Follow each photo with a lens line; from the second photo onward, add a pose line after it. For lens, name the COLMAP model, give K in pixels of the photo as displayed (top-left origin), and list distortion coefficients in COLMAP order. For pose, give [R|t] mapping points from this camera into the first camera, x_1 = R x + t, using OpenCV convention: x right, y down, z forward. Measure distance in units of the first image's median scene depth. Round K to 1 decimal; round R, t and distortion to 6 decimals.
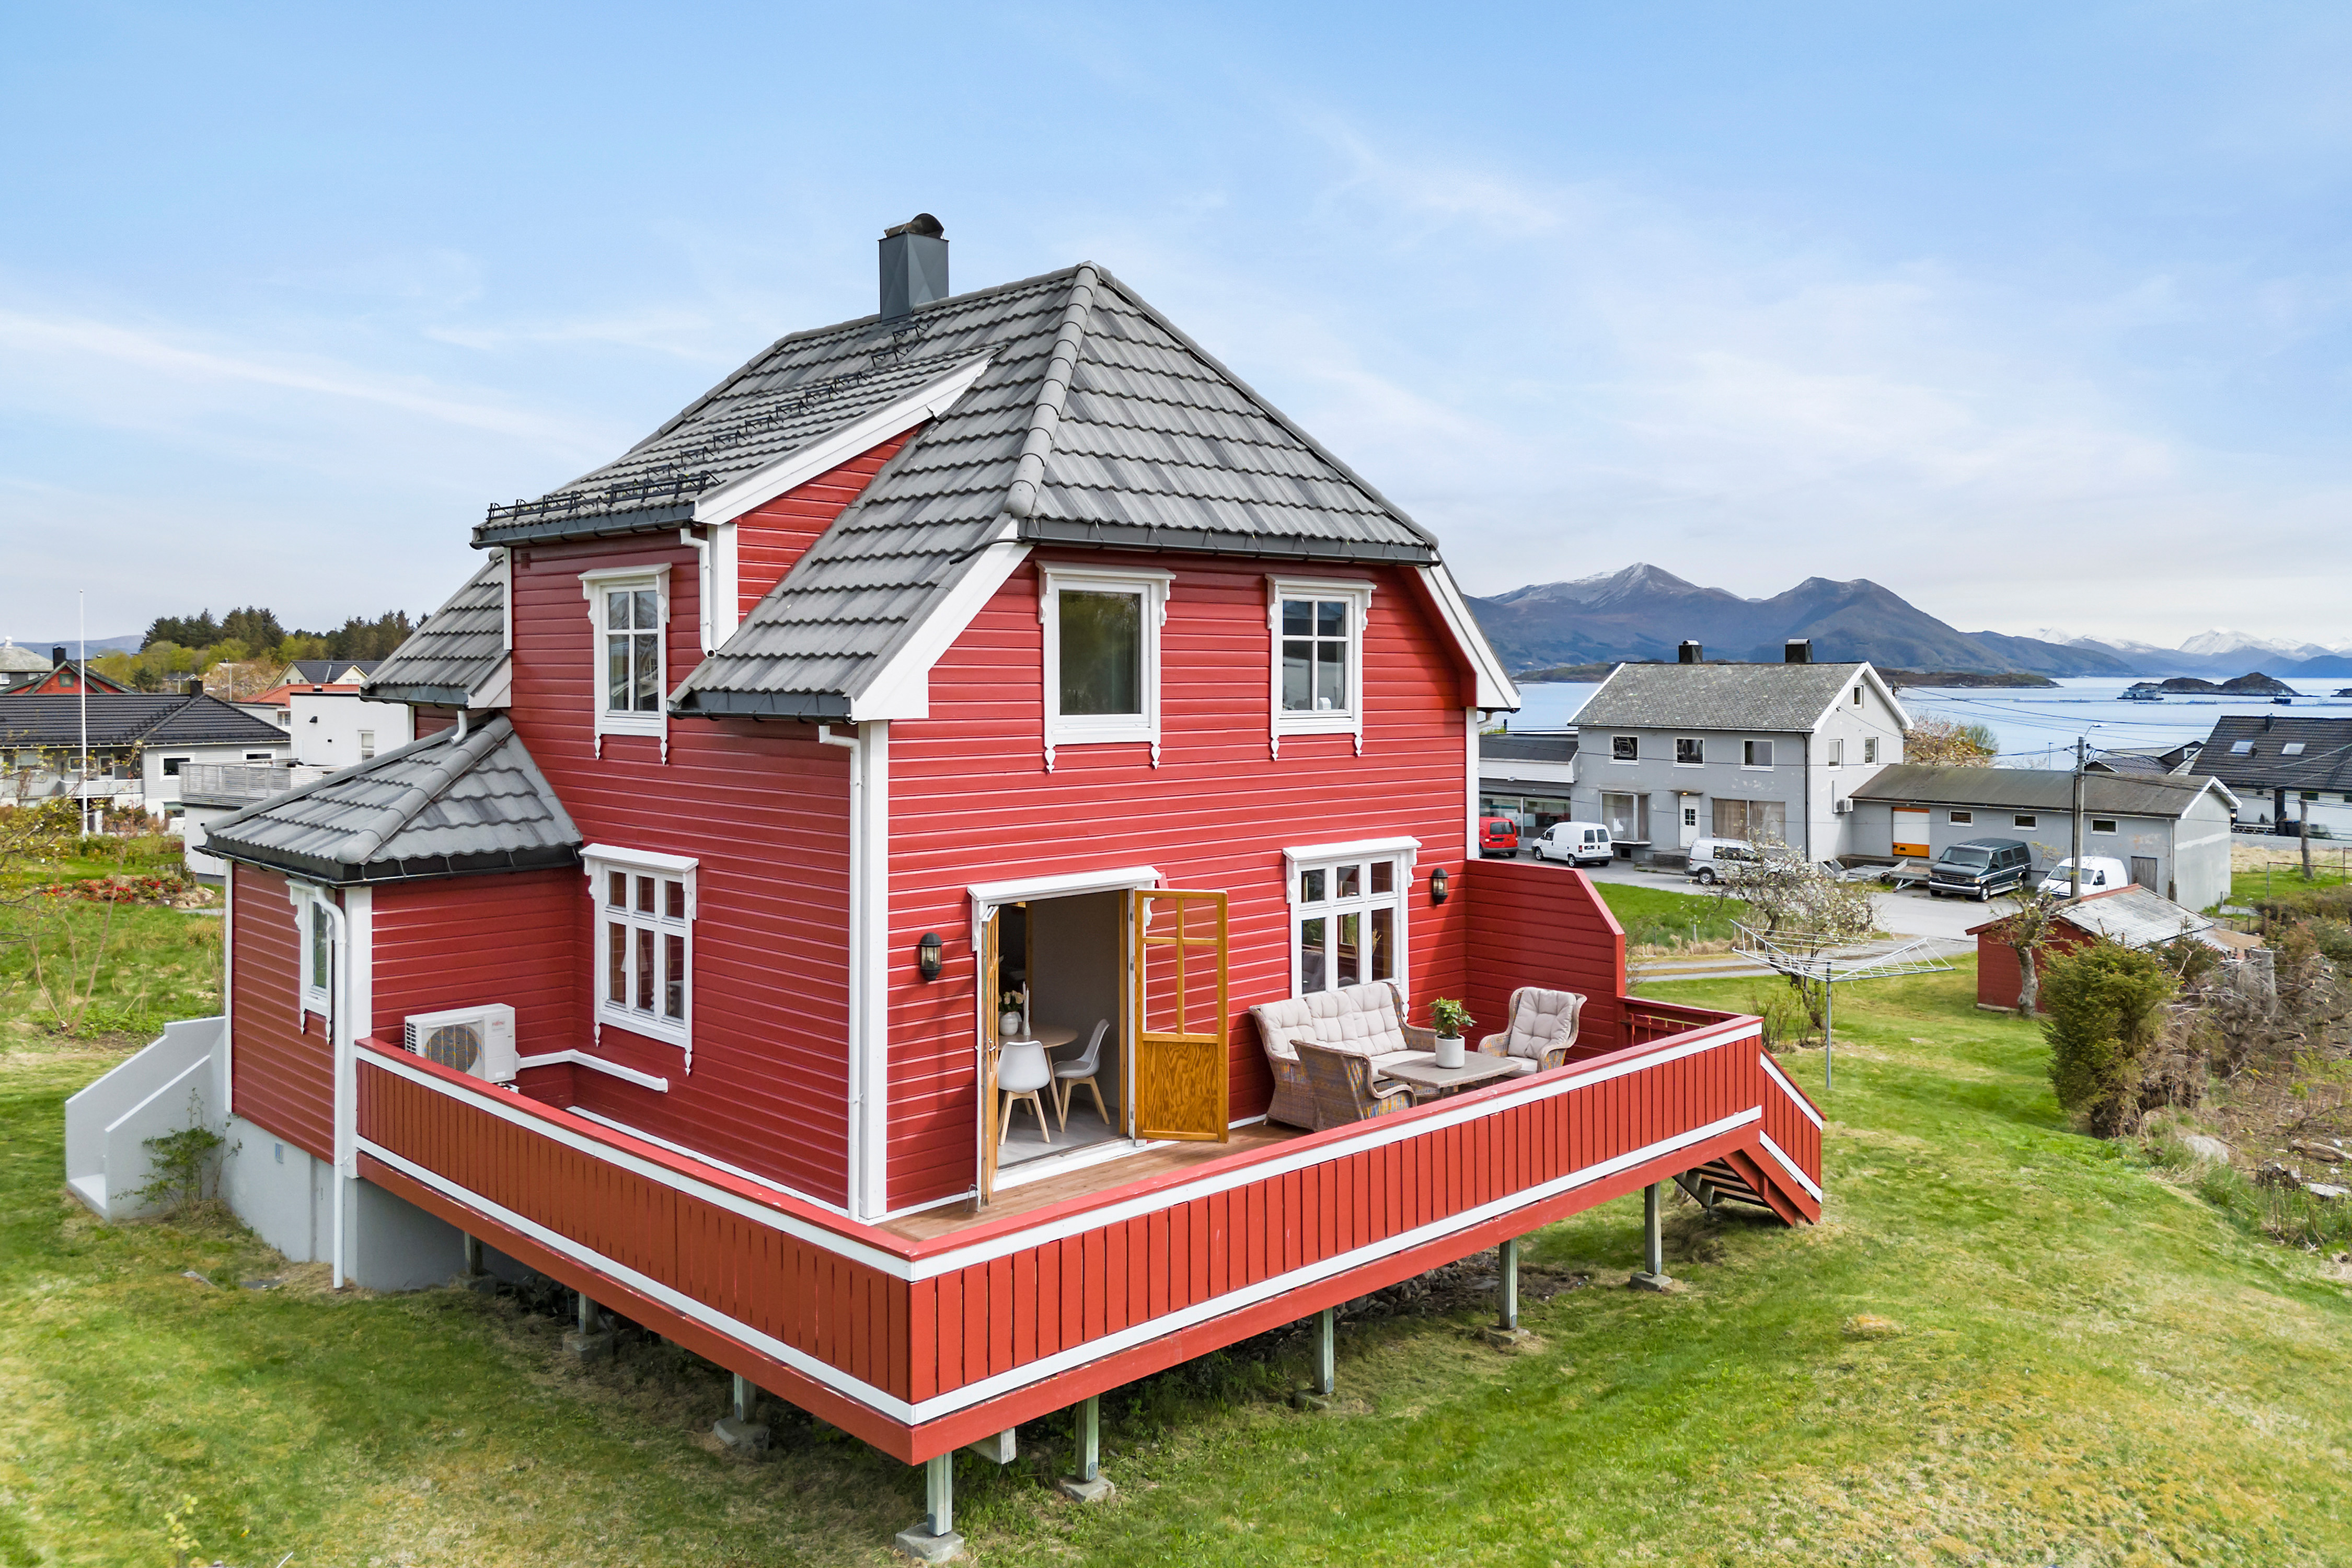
lens RADIAL K [[1783.0, 0, 1148.3], [0, 1783.0, 676.1], [0, 0, 1]] dist [0.078858, -0.062071]
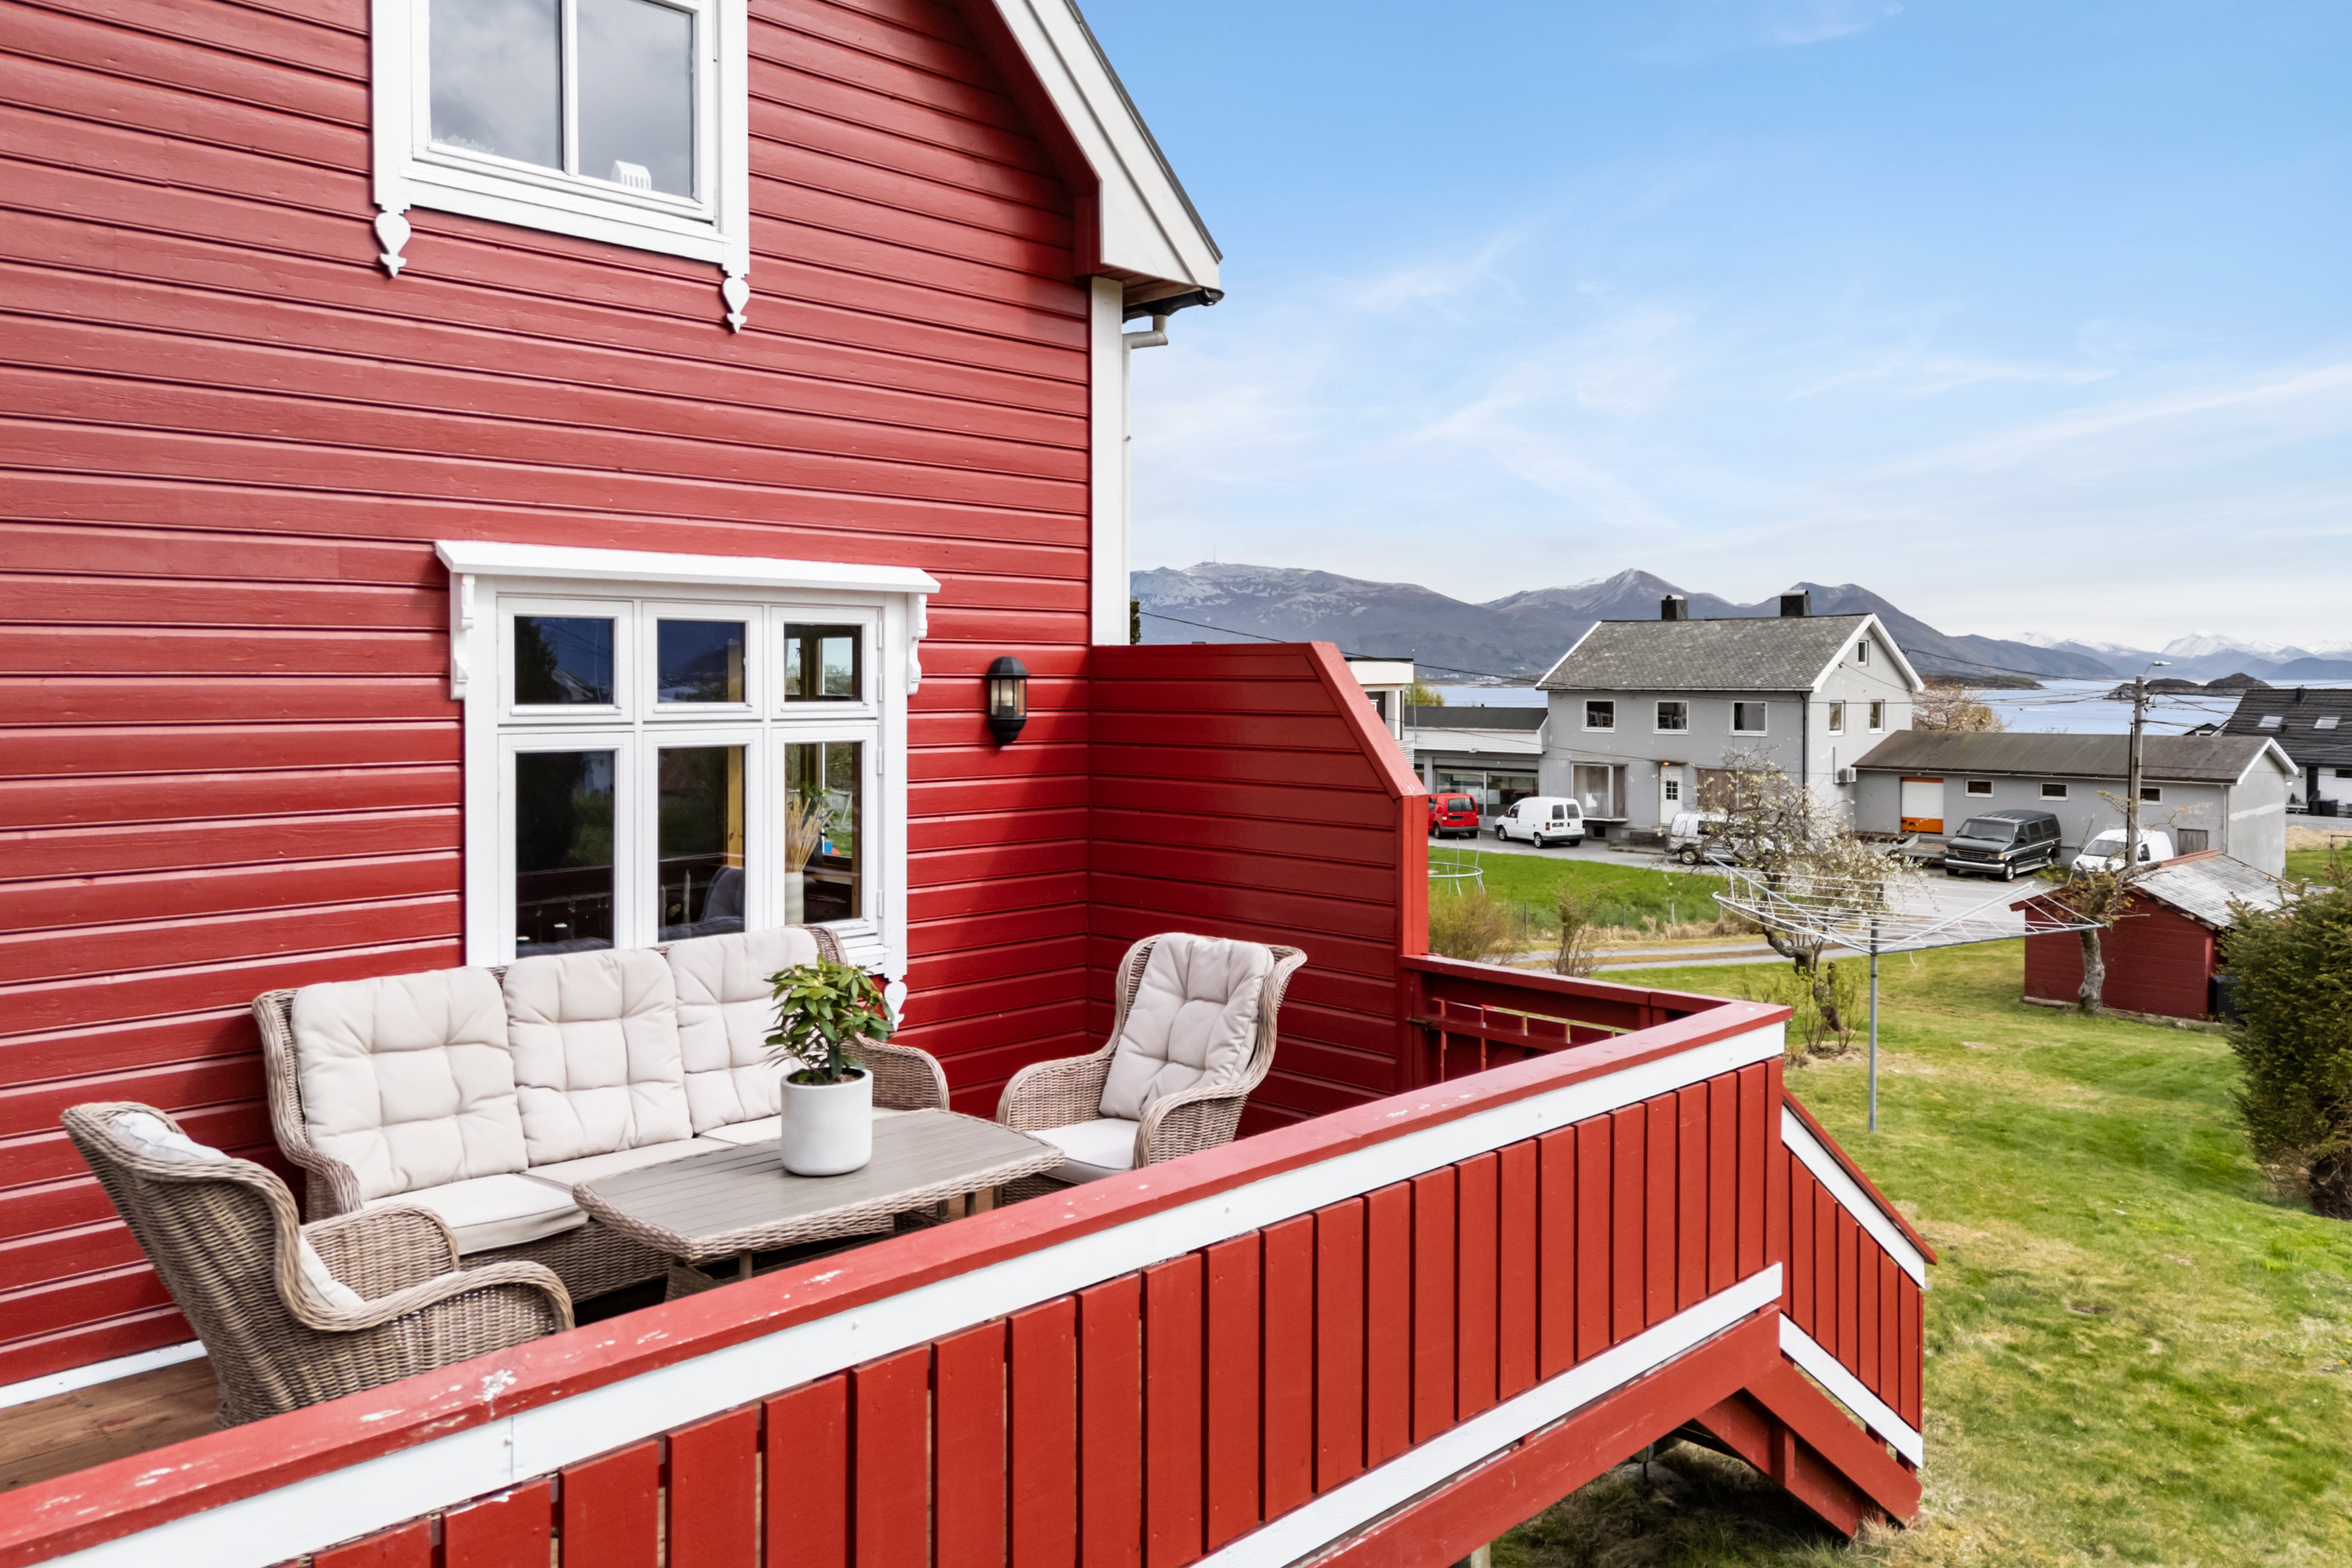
lens RADIAL K [[1721.8, 0, 1175.9], [0, 1721.8, 728.3], [0, 0, 1]] dist [0.081954, -0.072170]
pose [[0.999955, -0.001681, 0.009337, 0.209573], [0.001476, 0.999757, 0.021984, 0.121771], [-0.009371, -0.021970, 0.999715, 0.634653]]
